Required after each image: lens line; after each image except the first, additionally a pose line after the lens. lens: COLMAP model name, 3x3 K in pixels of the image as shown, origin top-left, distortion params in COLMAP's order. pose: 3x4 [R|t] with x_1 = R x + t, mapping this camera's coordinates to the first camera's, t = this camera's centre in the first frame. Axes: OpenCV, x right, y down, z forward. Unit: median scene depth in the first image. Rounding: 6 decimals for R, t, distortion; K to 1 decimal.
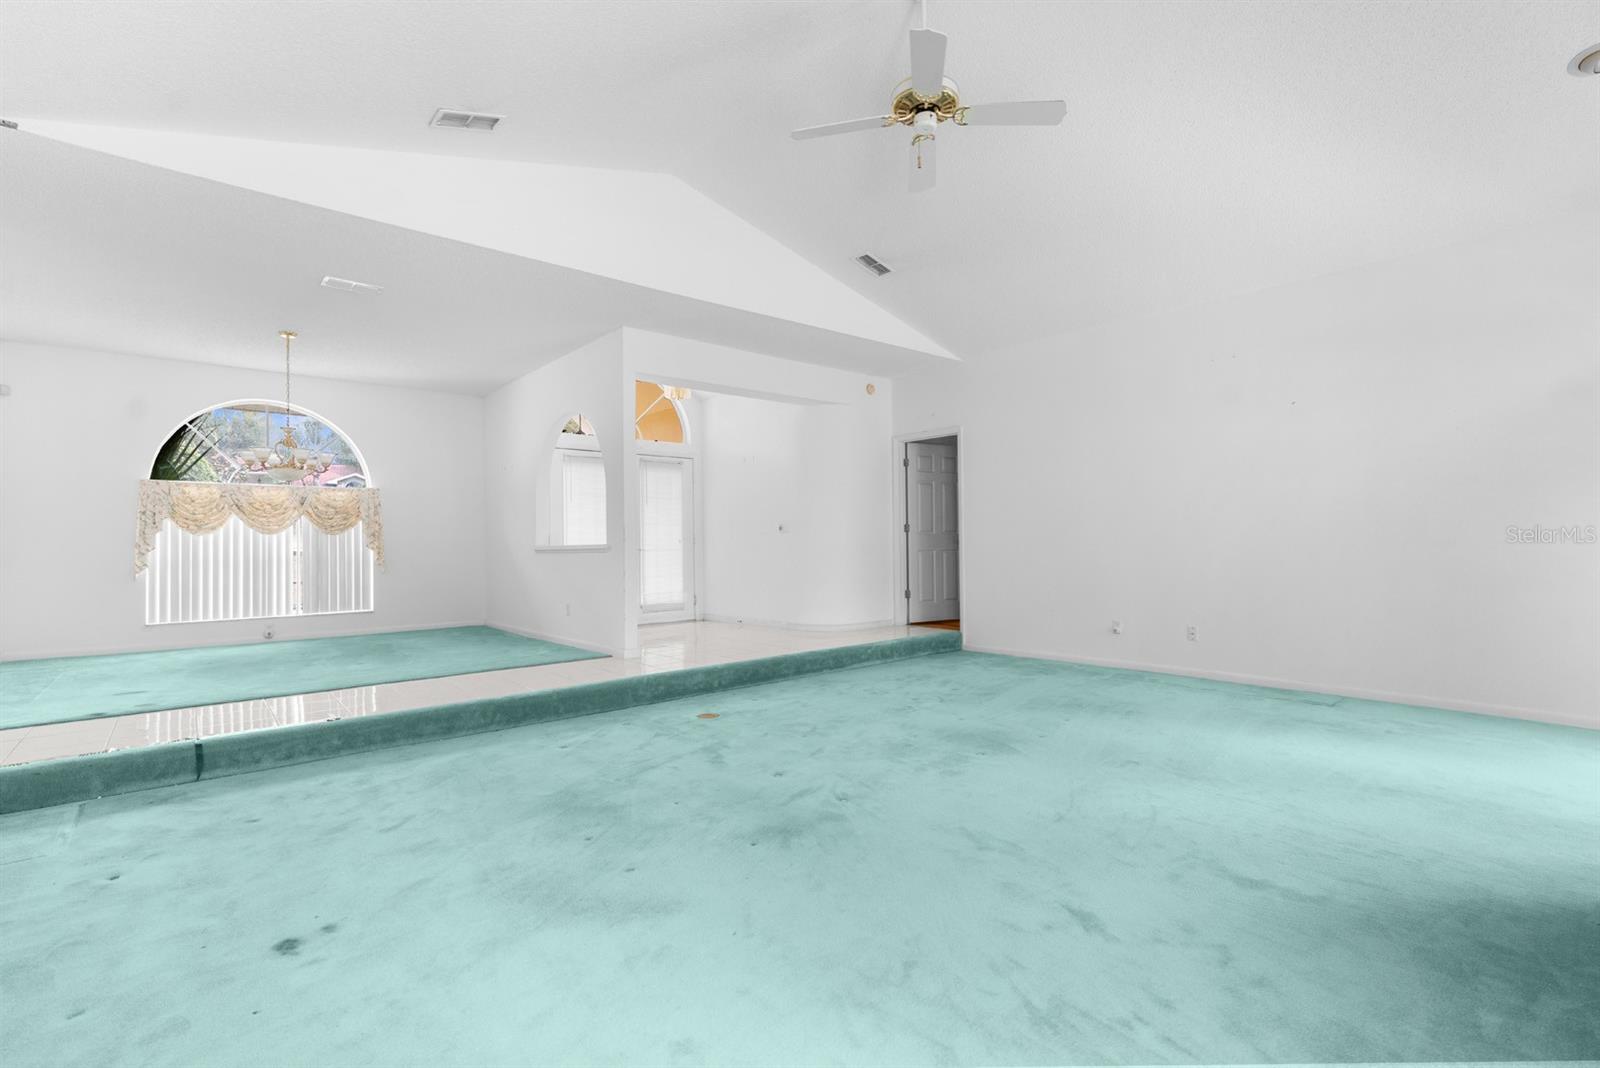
lens RADIAL K [[725.7, 0, 802.0], [0, 725.7, 535.3], [0, 0, 1]] dist [-0.007499, 0.003943]
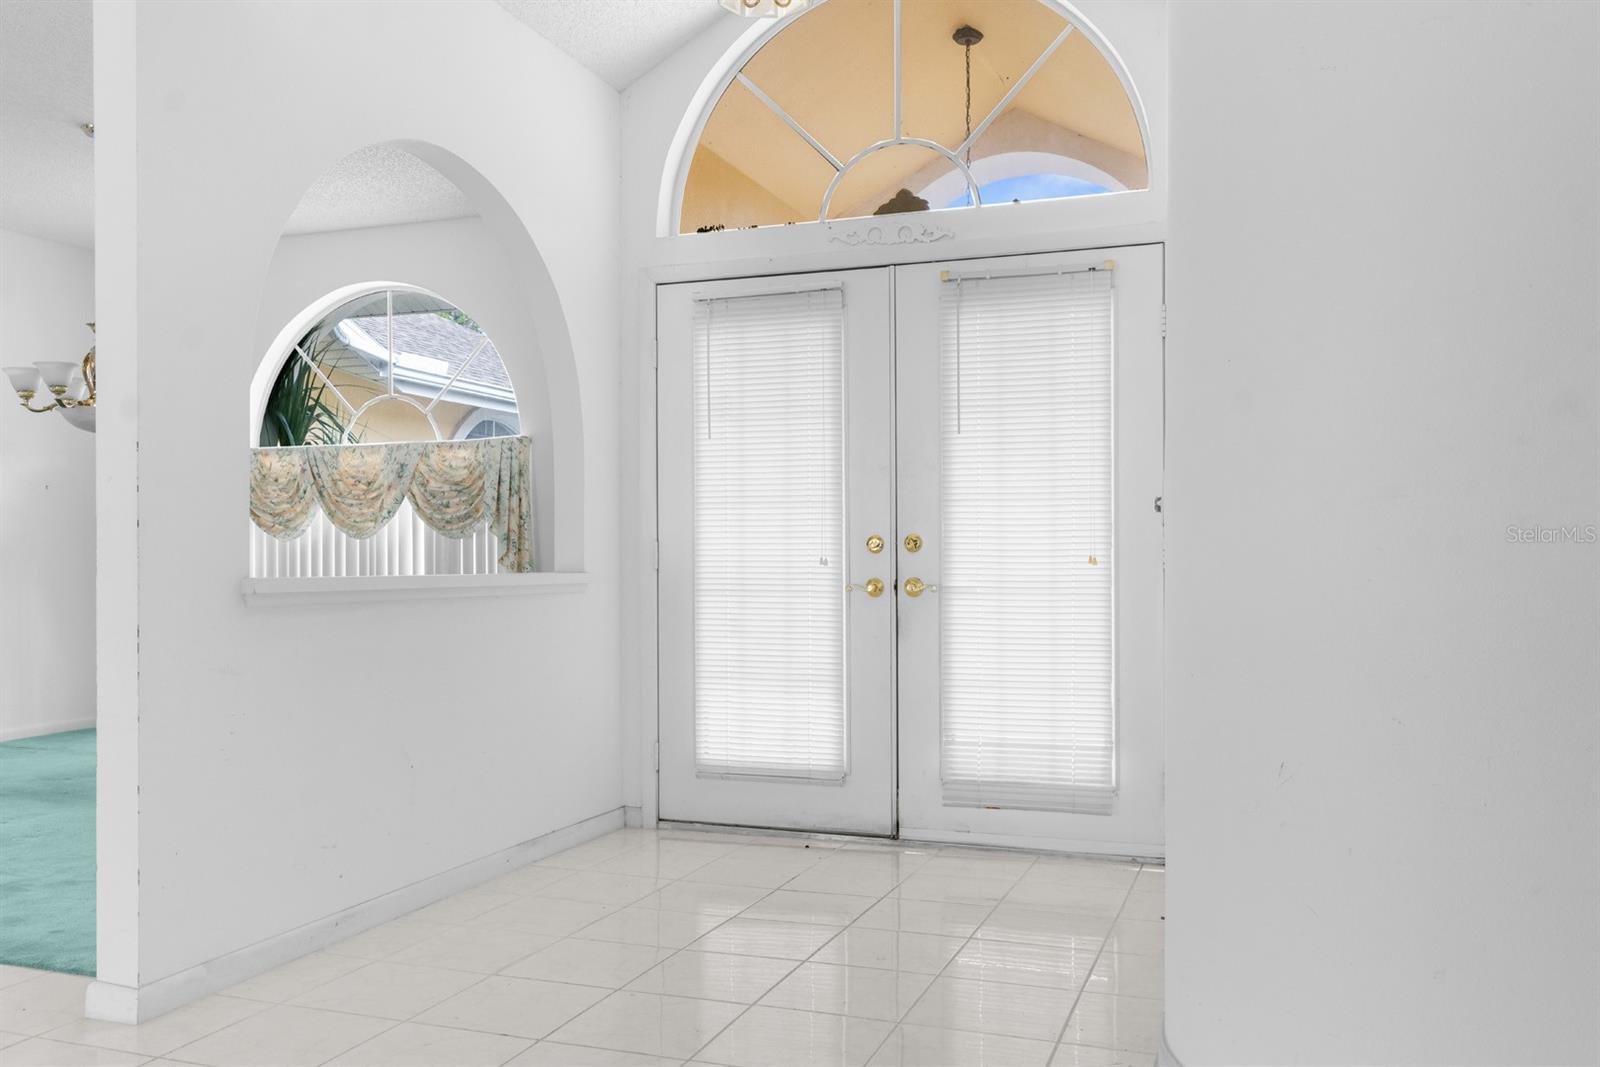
lens RADIAL K [[1286.0, 0, 807.9], [0, 1286.0, 543.7], [0, 0, 1]] dist [-0.010093, -0.000684]
pose [[0.491461, 0.004504, -0.870888, 0.243263], [0.007483, 0.999928, 0.009394, -0.003600], [0.870867, -0.011134, 0.491392, 0.843115]]
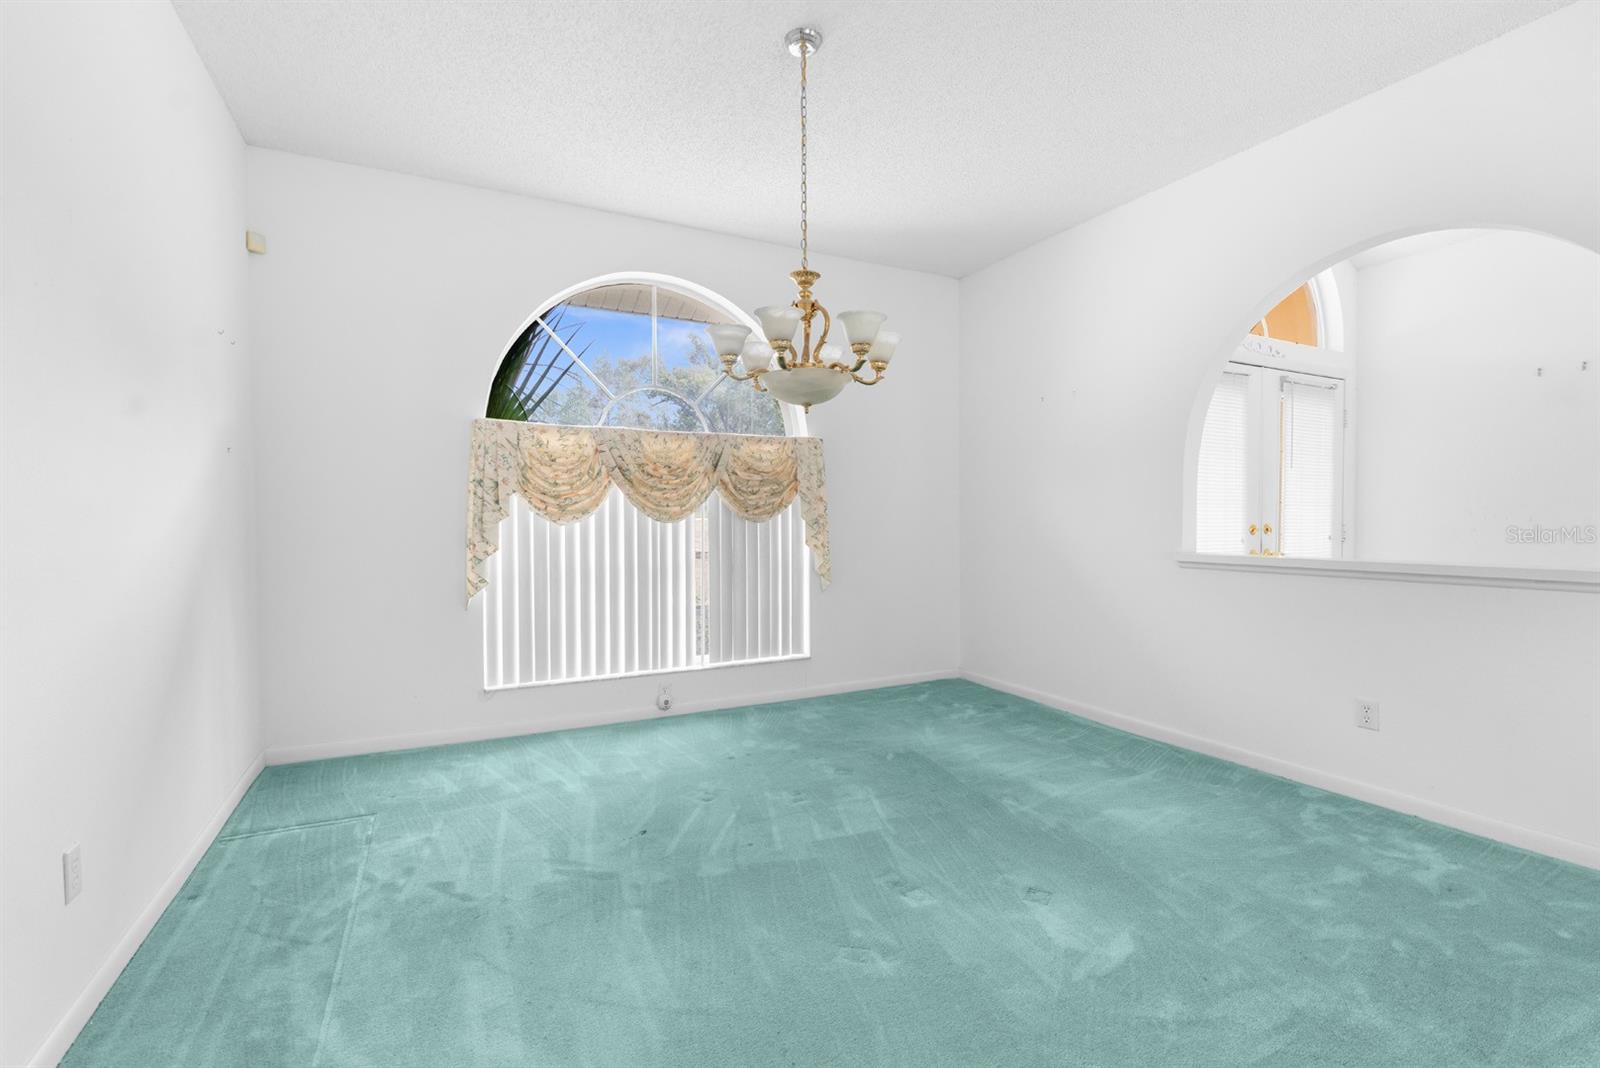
lens RADIAL K [[725.7, 0, 802.4], [0, 725.7, 534.0], [0, 0, 1]] dist [-0.007499, 0.003943]
pose [[0.972841, 0.015754, -0.230938, -0.523903], [-0.007236, 0.999263, 0.037685, -0.013905], [0.231361, -0.034991, 0.972238, 0.506272]]
